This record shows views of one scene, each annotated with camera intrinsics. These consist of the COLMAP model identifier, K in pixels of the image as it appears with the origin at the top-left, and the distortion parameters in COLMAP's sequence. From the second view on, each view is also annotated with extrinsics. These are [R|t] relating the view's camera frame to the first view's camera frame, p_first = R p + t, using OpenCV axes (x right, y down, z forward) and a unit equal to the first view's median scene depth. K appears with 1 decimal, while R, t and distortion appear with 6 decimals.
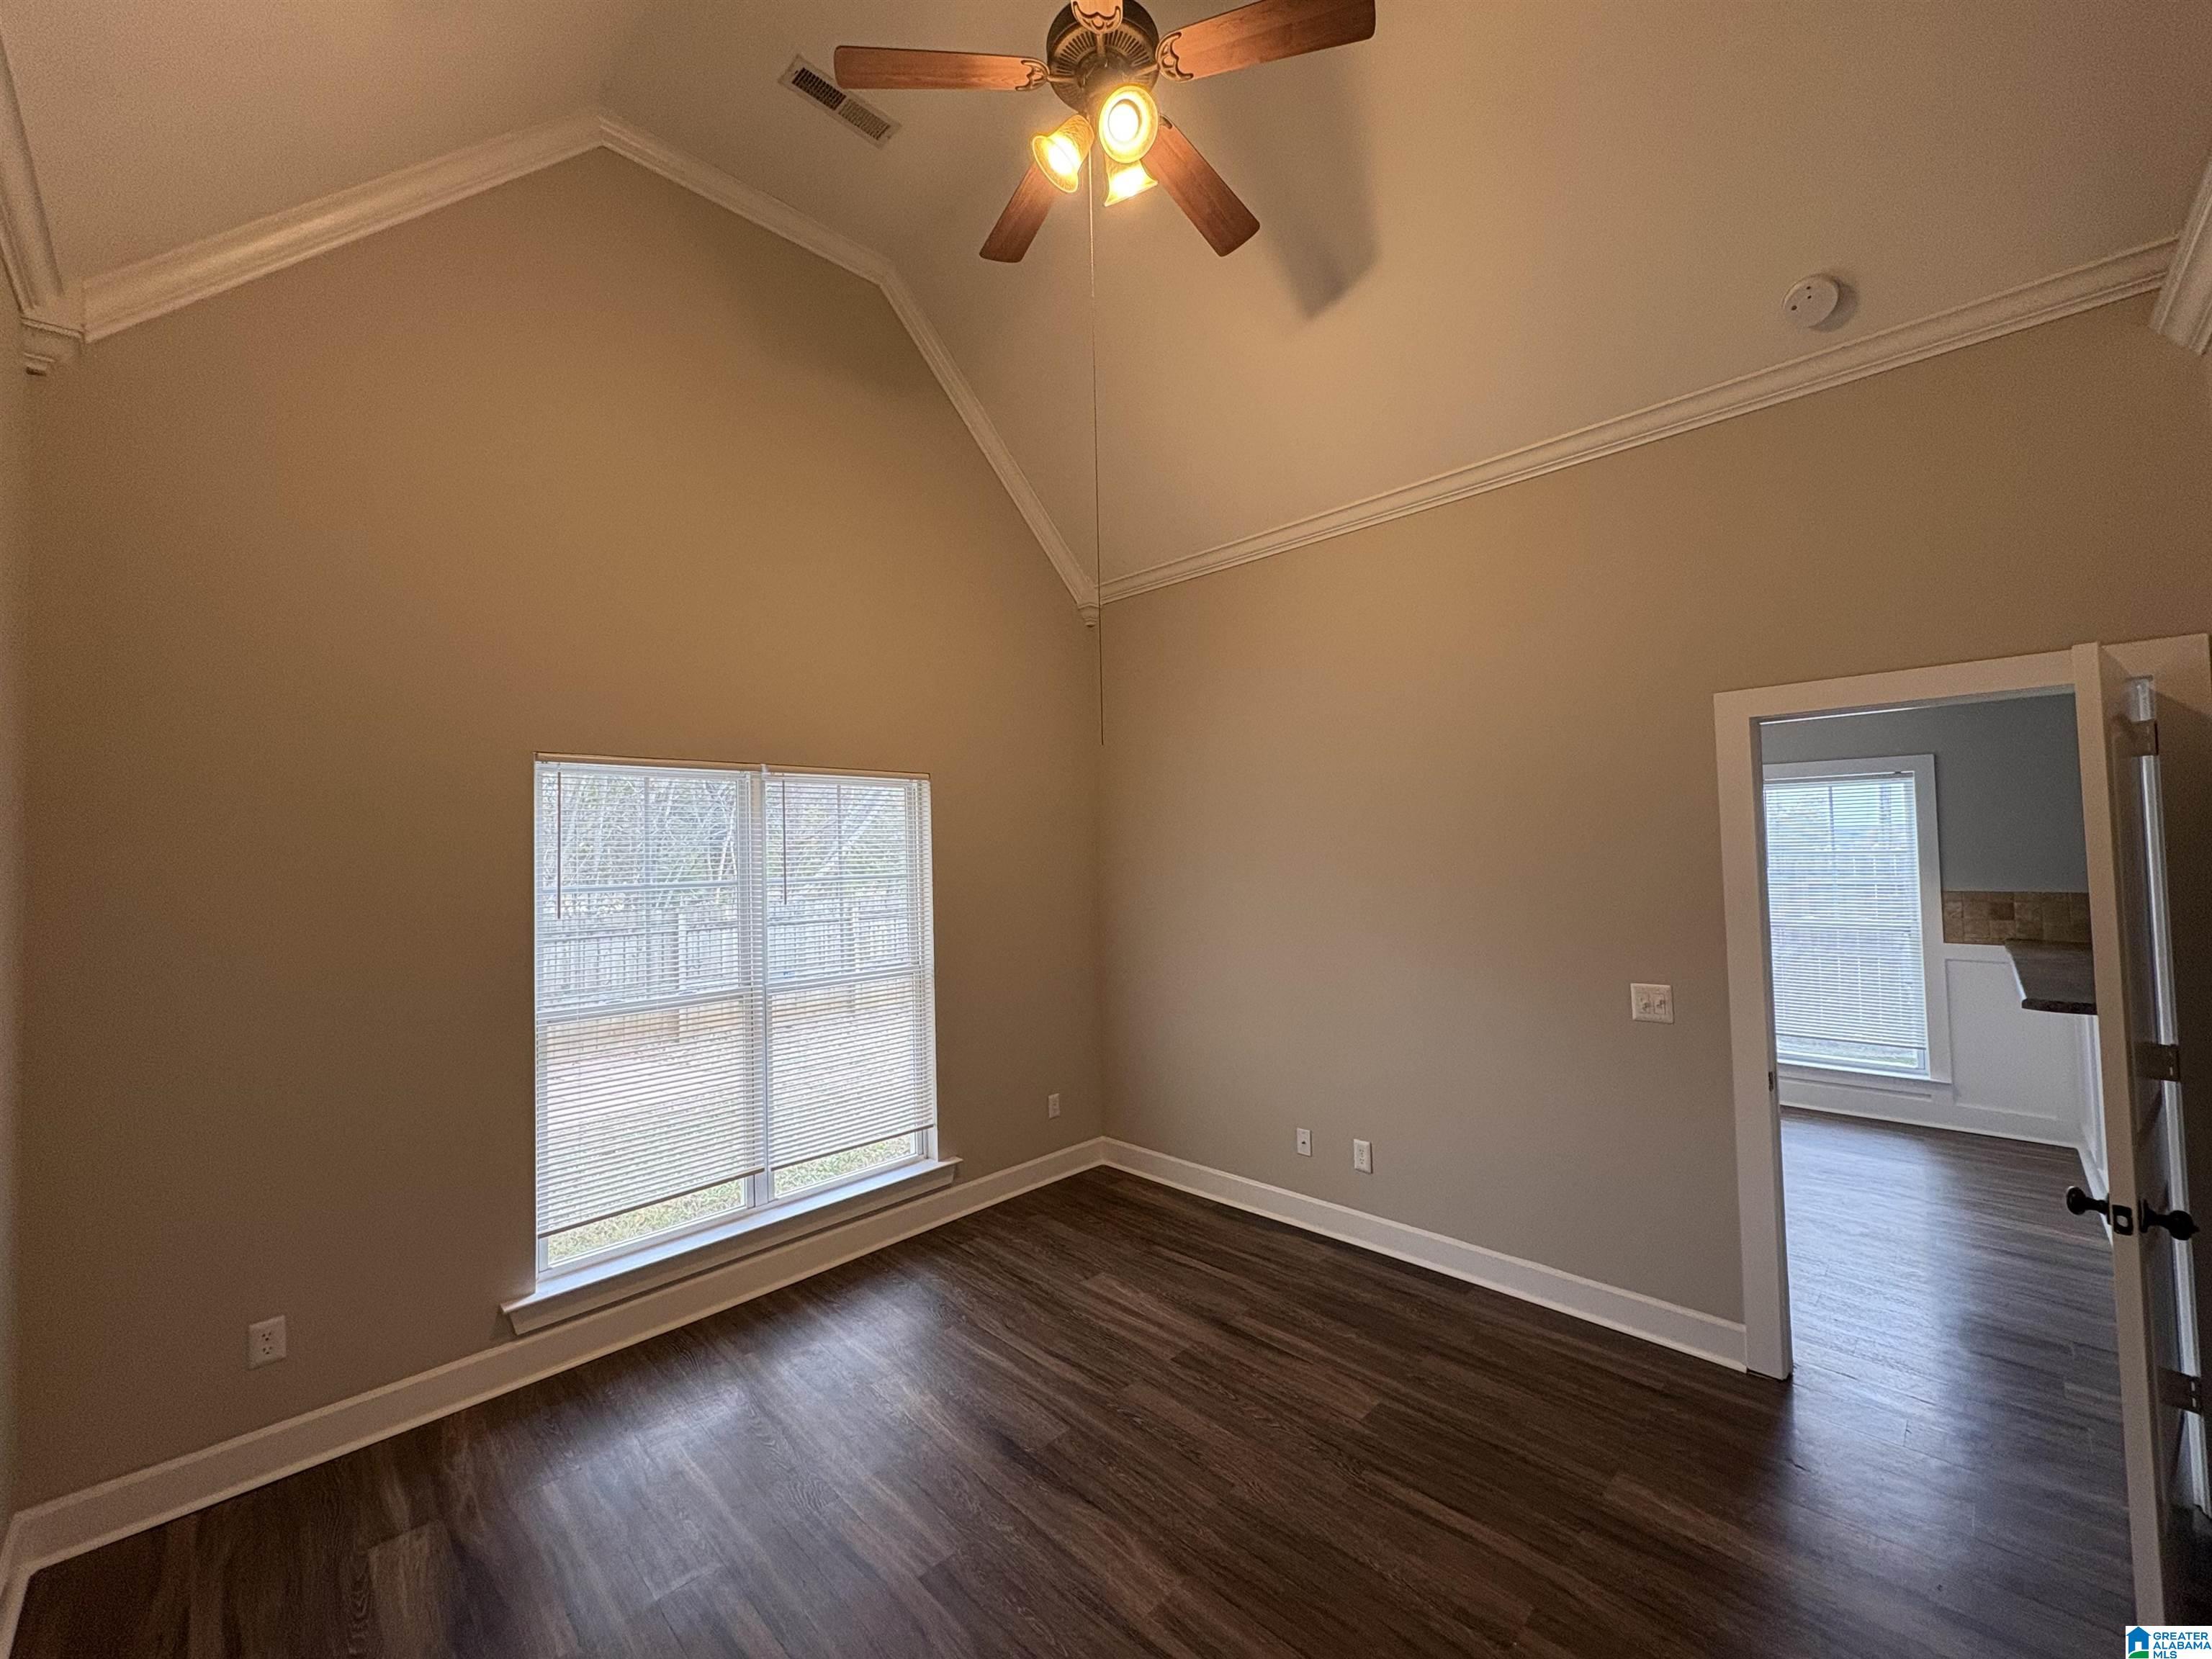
lens RADIAL K [[880.9, 0, 1107.7], [0, 880.9, 827.7], [0, 0, 1]] dist [0.001088, 0.000251]
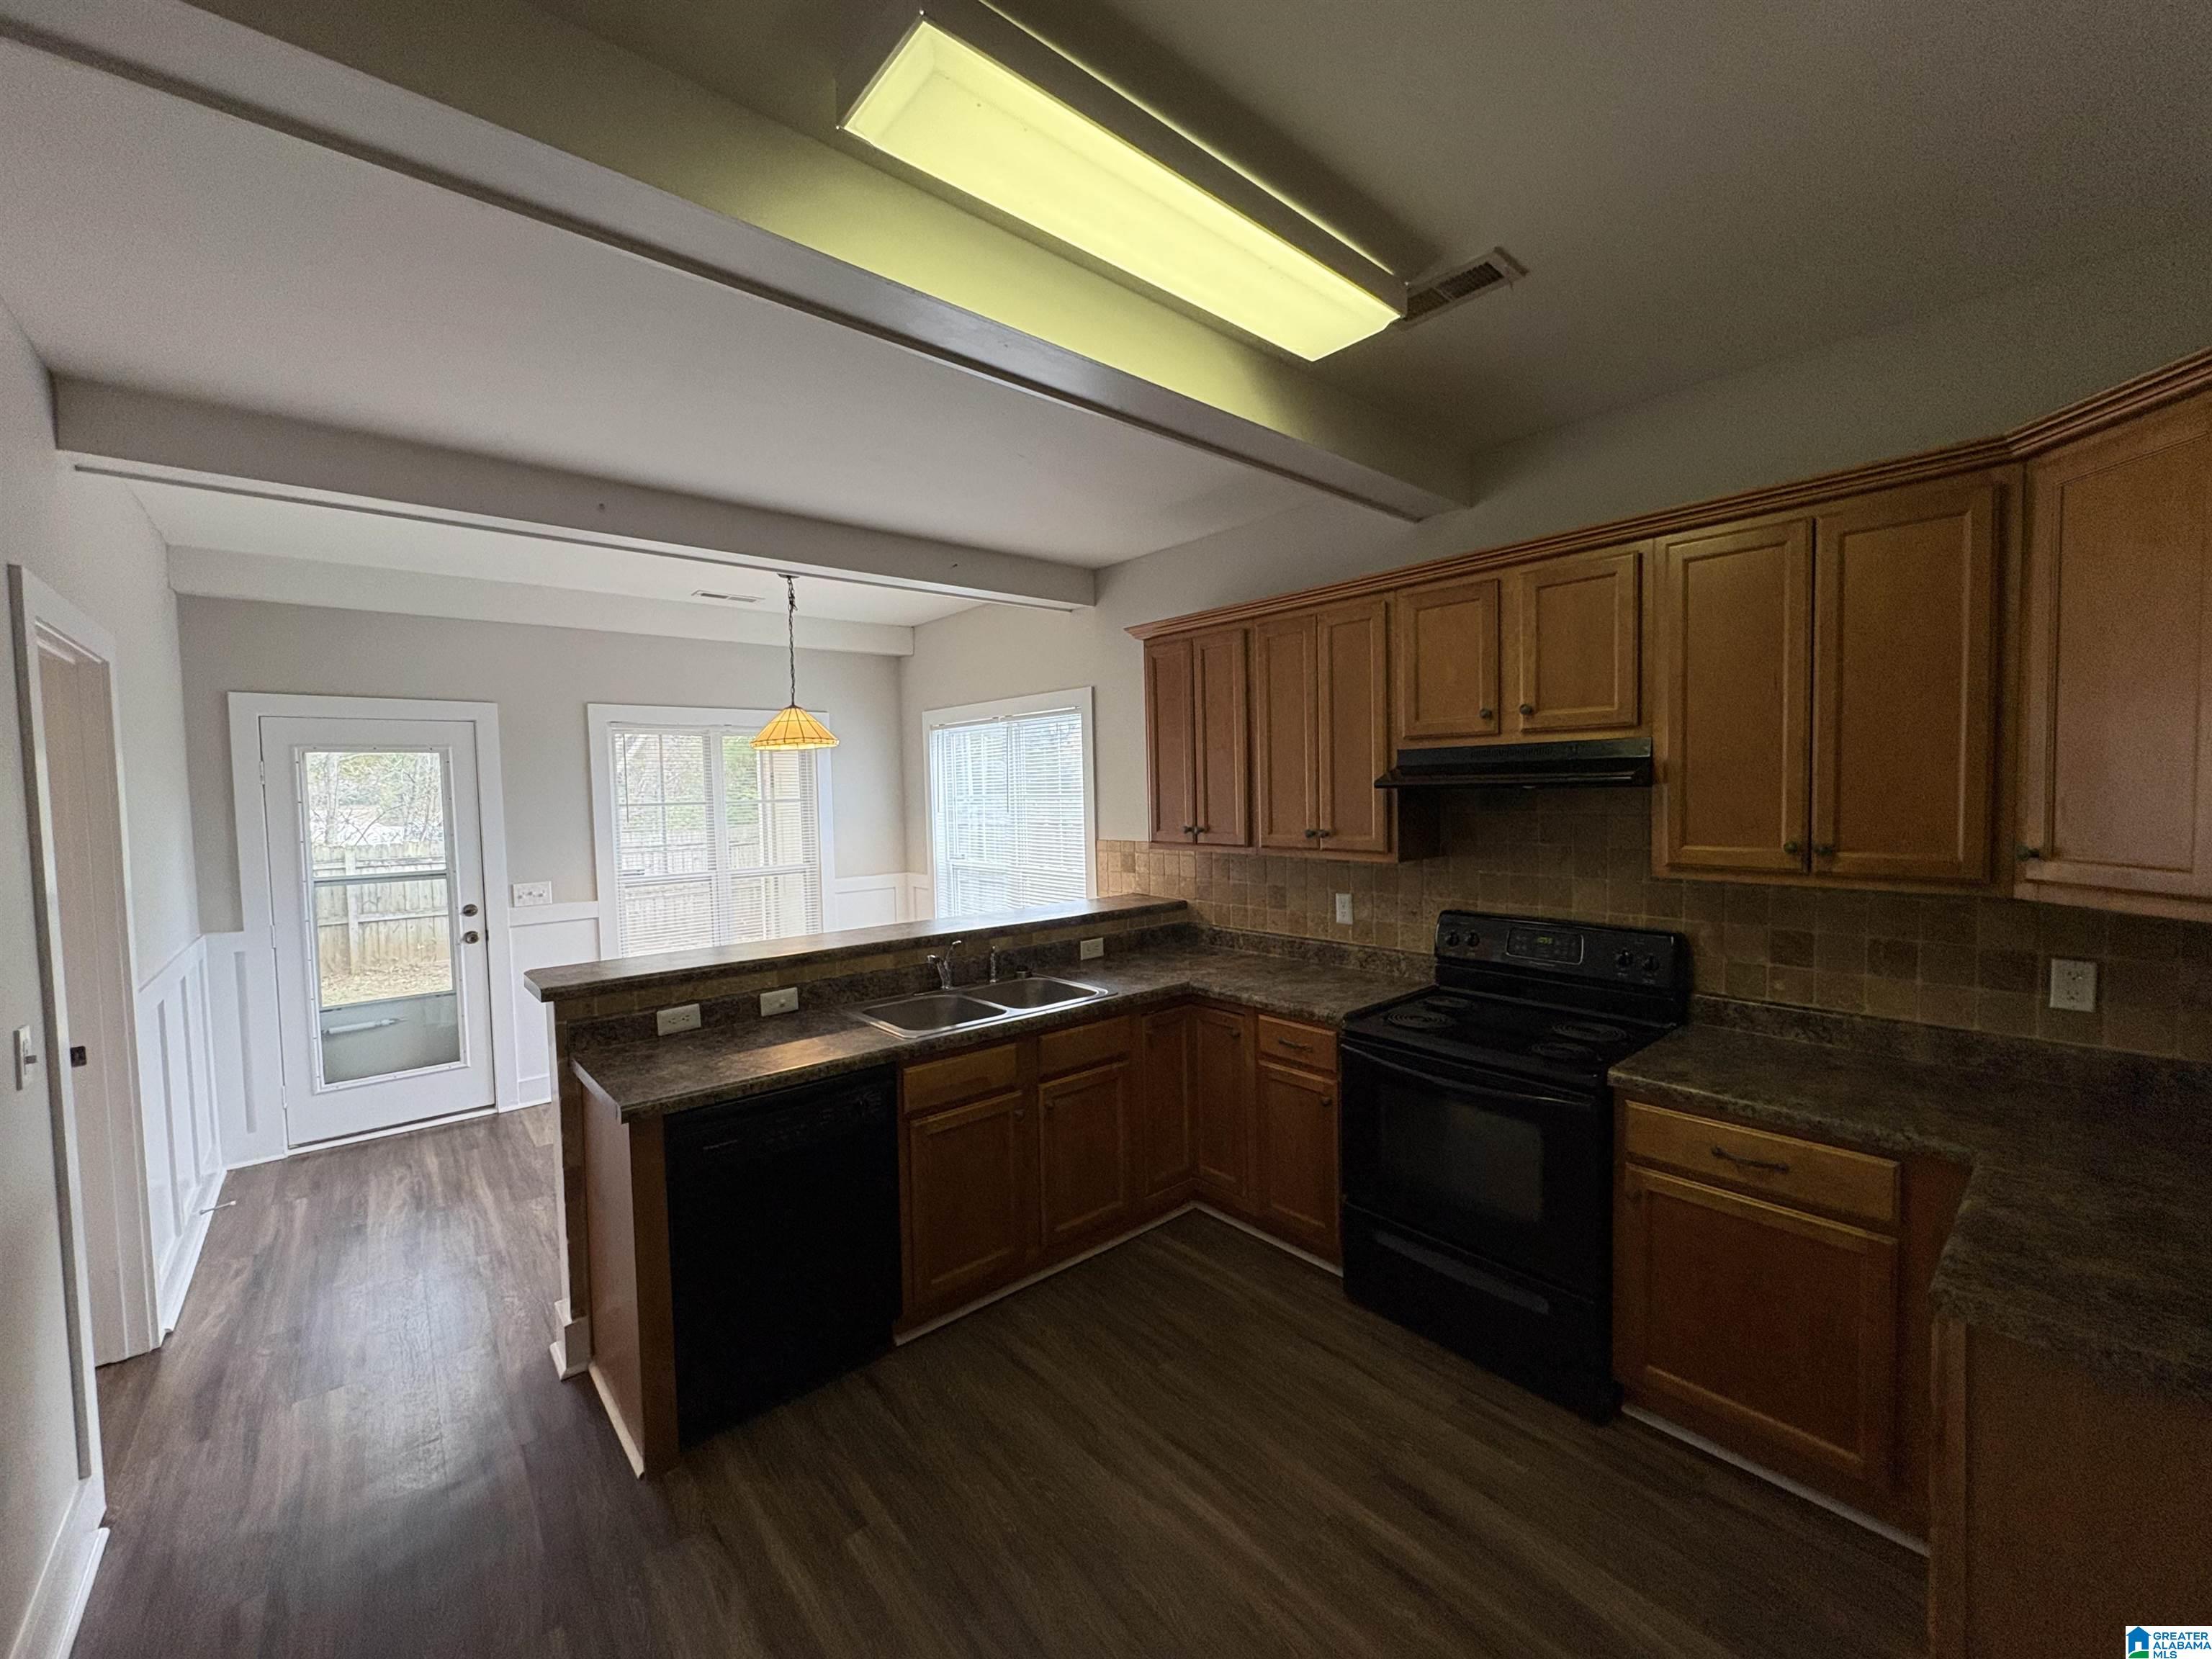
lens RADIAL K [[880.9, 0, 1105.5], [0, 880.9, 827.8], [0, 0, 1]] dist [0.001088, 0.000251]
pose [[0.996514, 0.001427, -0.083410, 1.787223], [0.004955, 0.997076, 0.076250, -0.015121], [0.083275, -0.076398, 0.993594, 0.184284]]
